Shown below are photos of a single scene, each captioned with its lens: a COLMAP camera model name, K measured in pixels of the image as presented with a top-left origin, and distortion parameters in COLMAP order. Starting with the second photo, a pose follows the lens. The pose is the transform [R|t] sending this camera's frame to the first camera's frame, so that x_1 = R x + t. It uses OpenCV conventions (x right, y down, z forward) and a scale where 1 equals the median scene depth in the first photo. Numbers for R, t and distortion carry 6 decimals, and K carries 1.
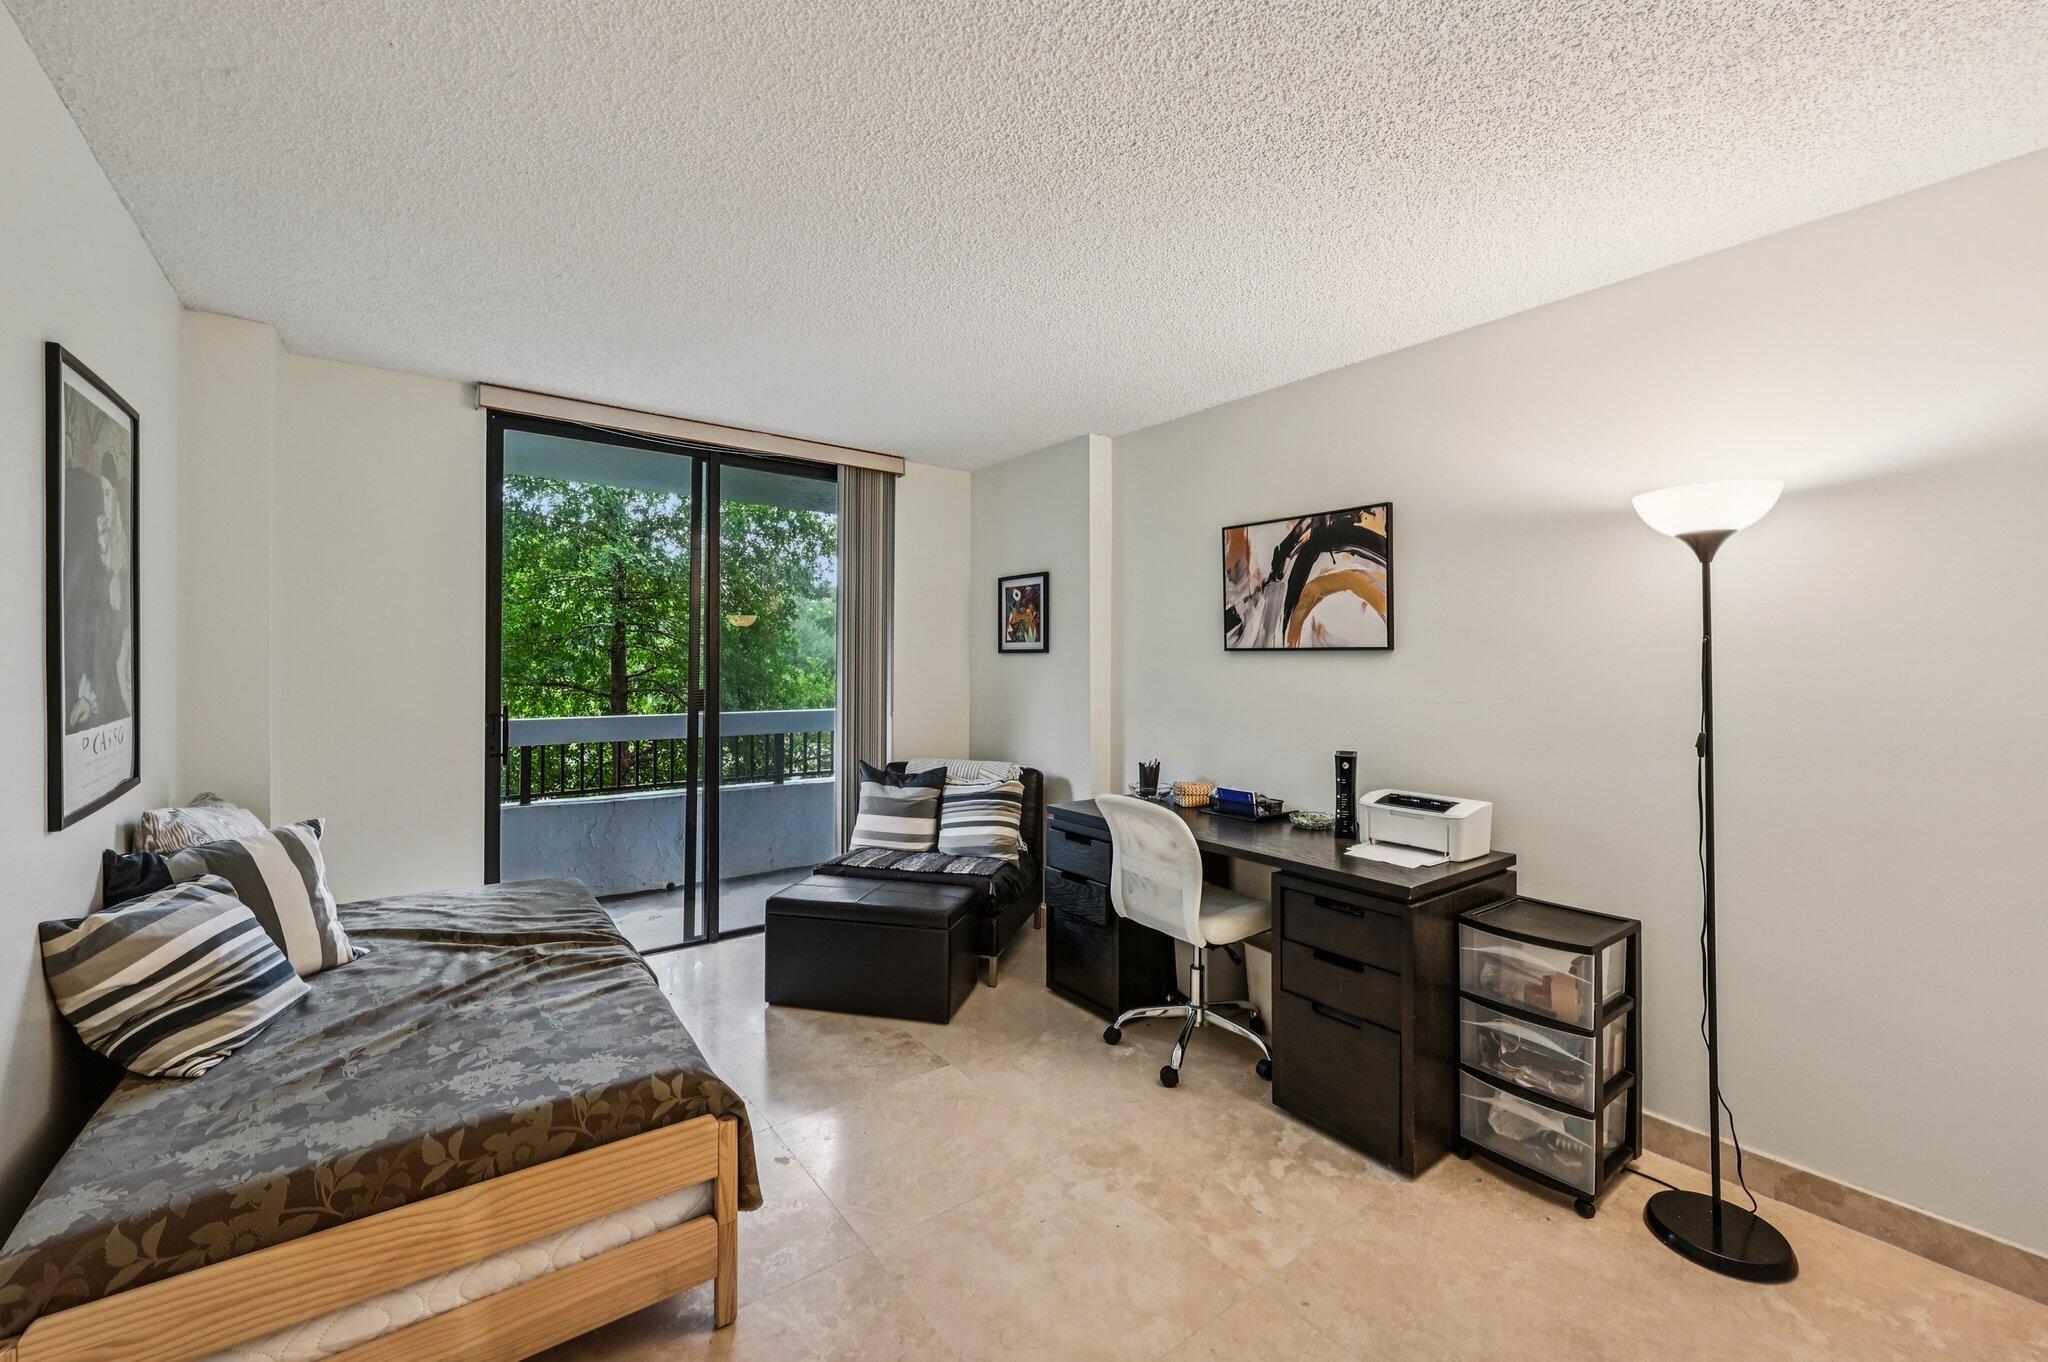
lens RADIAL K [[818.2, 0, 1028.6], [0, 818.2, 670.8], [0, 0, 1]] dist [-0.002515, 0.000458]
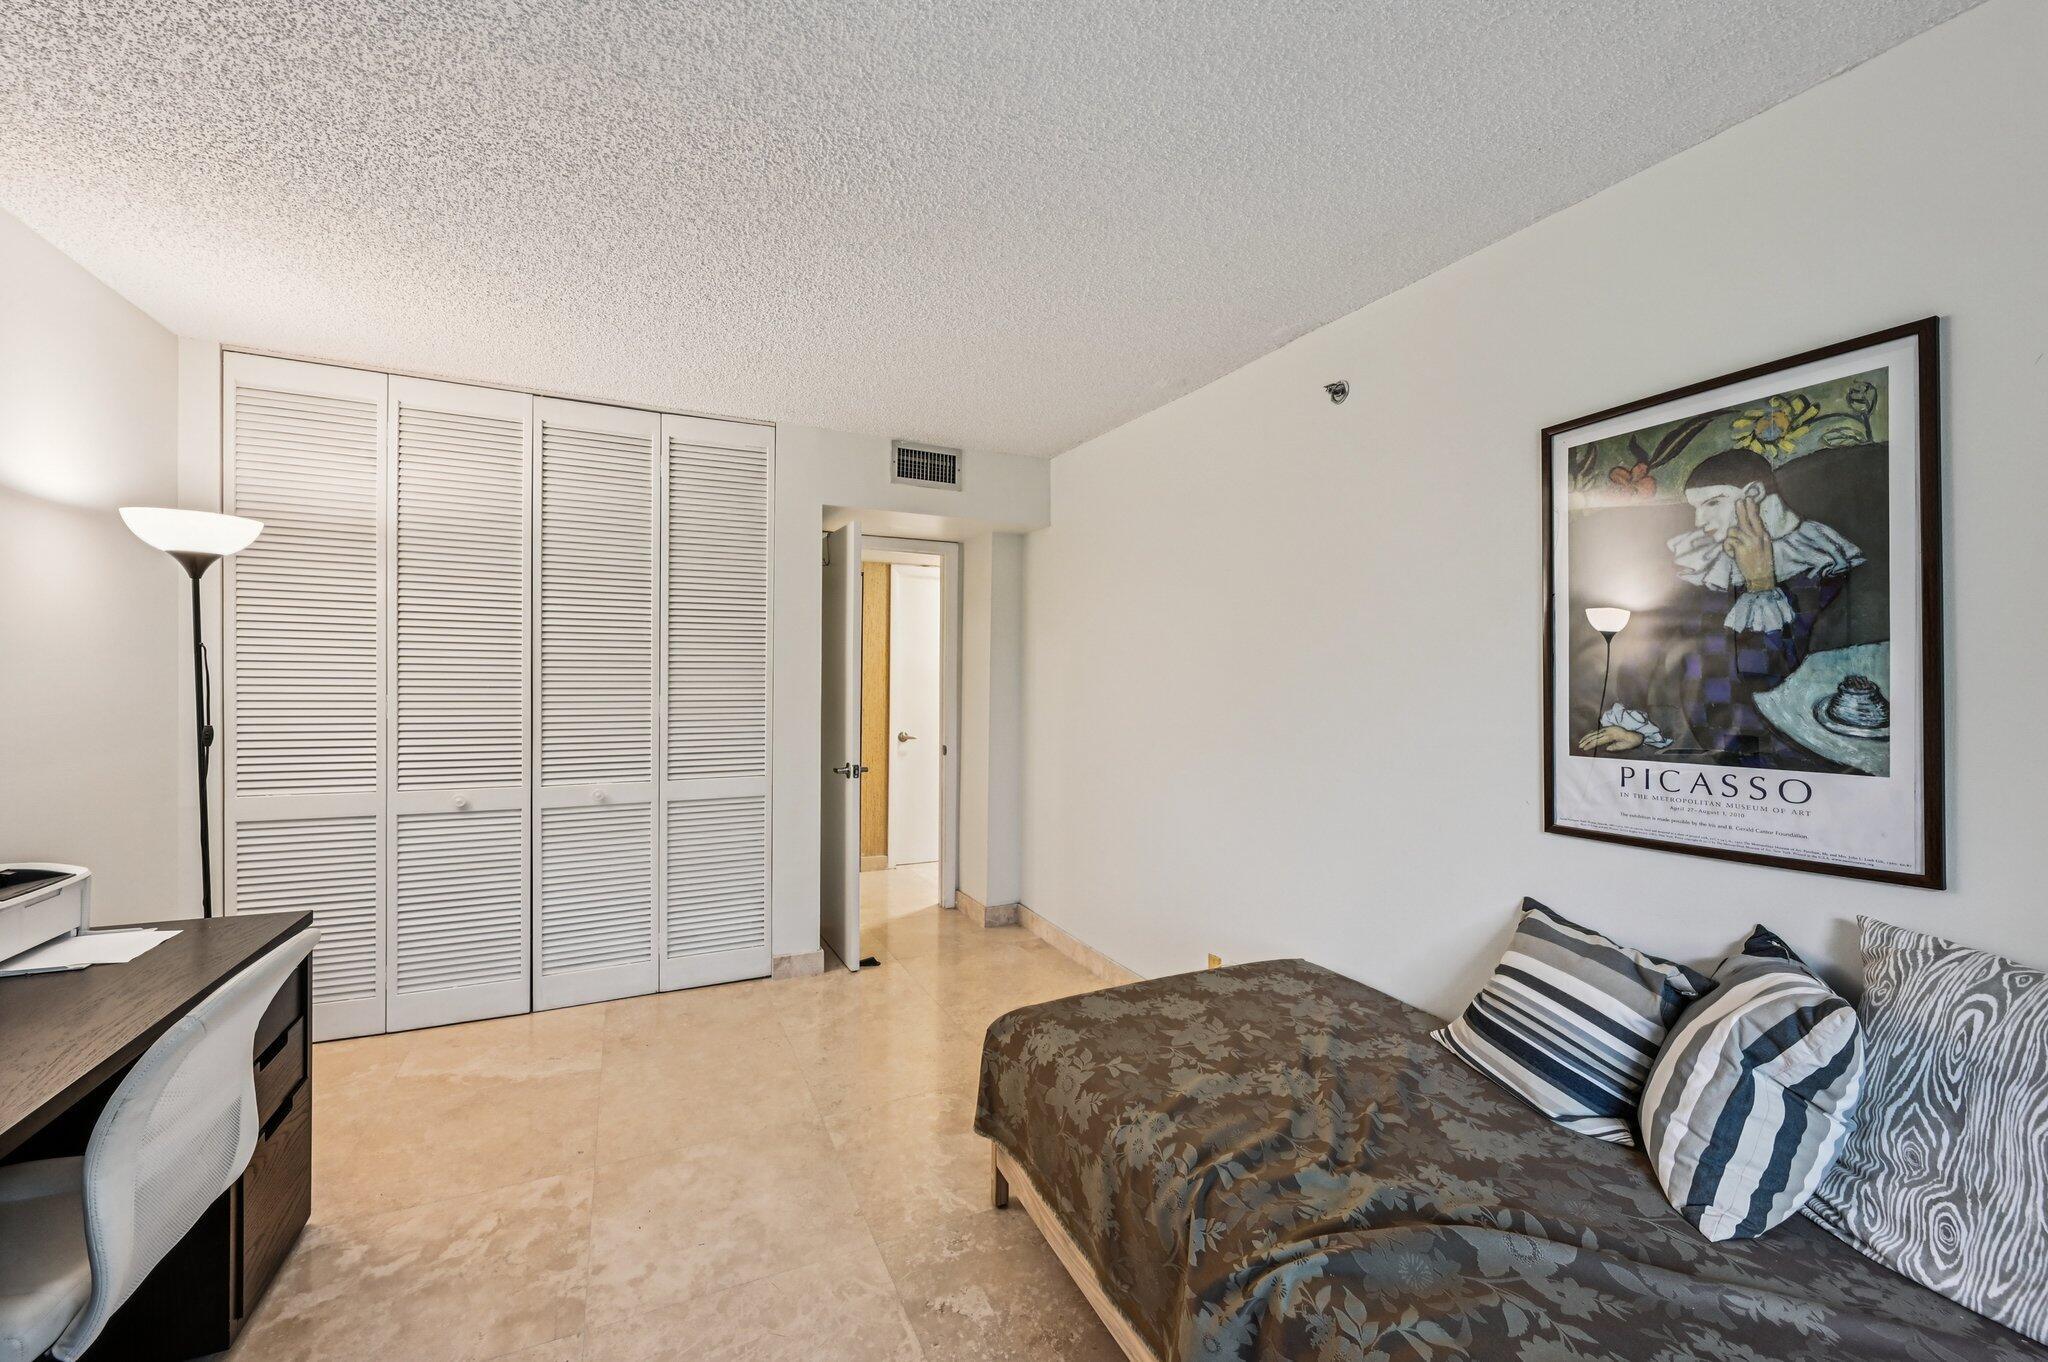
lens RADIAL K [[818.2, 0, 1025.7], [0, 818.2, 673.1], [0, 0, 1]] dist [-0.002515, 0.000458]
pose [[-0.979073, -0.017432, 0.202764, -0.557881], [-0.016510, 0.999844, 0.006236, -0.026360], [-0.202841, 0.002758, -0.979208, 1.904886]]
